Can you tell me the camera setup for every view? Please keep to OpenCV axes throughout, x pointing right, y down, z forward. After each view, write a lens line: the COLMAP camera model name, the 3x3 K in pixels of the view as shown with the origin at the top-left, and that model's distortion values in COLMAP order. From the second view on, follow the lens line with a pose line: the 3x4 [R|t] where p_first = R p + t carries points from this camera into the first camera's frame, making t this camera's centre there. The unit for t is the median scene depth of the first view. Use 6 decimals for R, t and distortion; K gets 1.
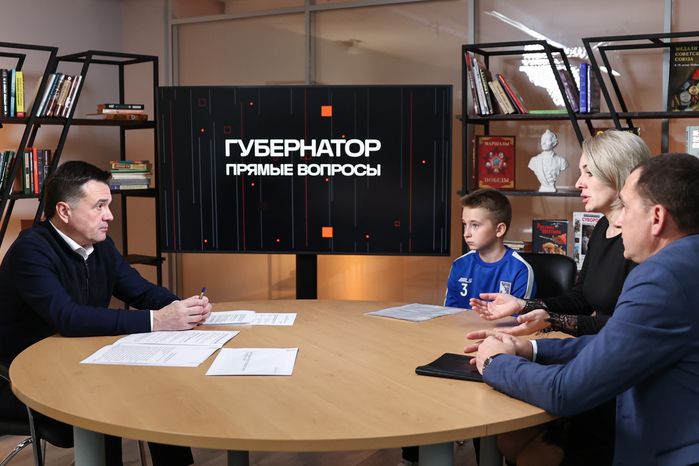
lens RADIAL K [[861.1, 0, 346.6], [0, 861.1, 232.9], [0, 0, 1]] dist [-0.099870, 0.000000]
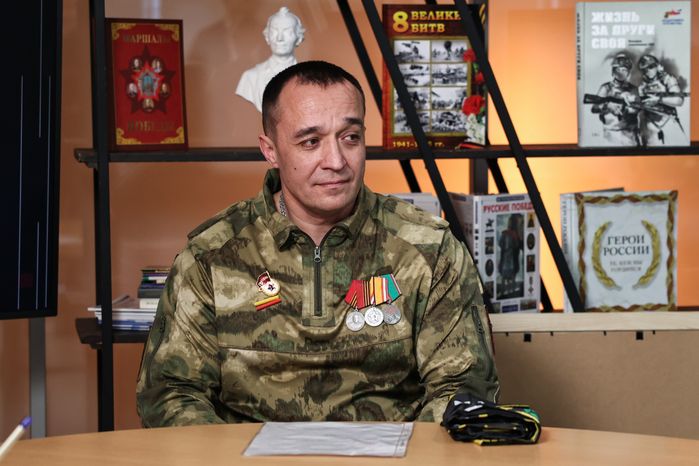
lens RADIAL K [[2221.5, 0, 351.7], [0, 2221.5, 233.8], [0, 0, 1]] dist [0.111021, 0.000000]
pose [[0.813943, -0.043386, 0.579323, -0.374904], [0.052792, 0.998605, 0.000614, -0.004523], [-0.578542, 0.030084, 0.815098, 0.061164]]
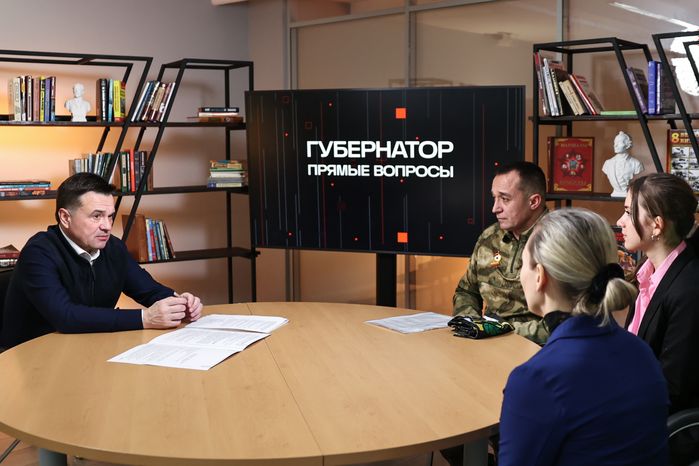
lens RADIAL K [[841.3, 0, 355.5], [0, 841.3, 224.3], [0, 0, 1]] dist [-0.092277, 0.000000]
pose [[0.968771, 0.021897, -0.246988, 0.170608], [-0.019281, 0.999730, 0.013004, -0.022355], [0.247206, -0.007836, 0.968931, 0.027041]]
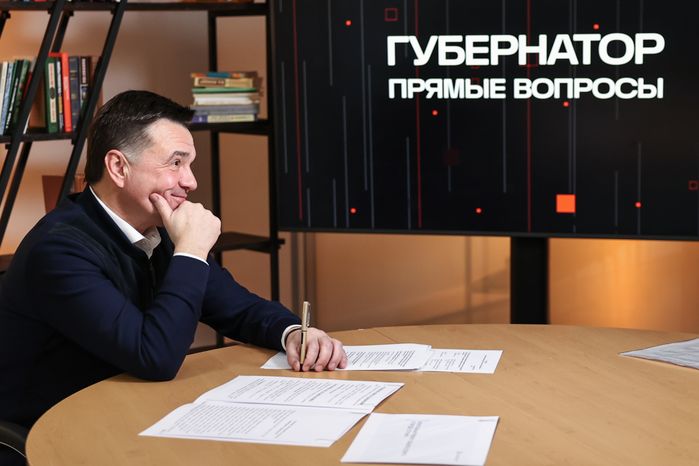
lens RADIAL K [[1569.9, 0, 339.0], [0, 1569.9, 220.2], [0, 0, 1]] dist [0.062217, 0.000000]
pose [[0.984657, 0.008663, -0.174286, 0.010982], [-0.003435, 0.999536, 0.030272, -0.017596], [0.174467, -0.029209, 0.984230, -0.043503]]
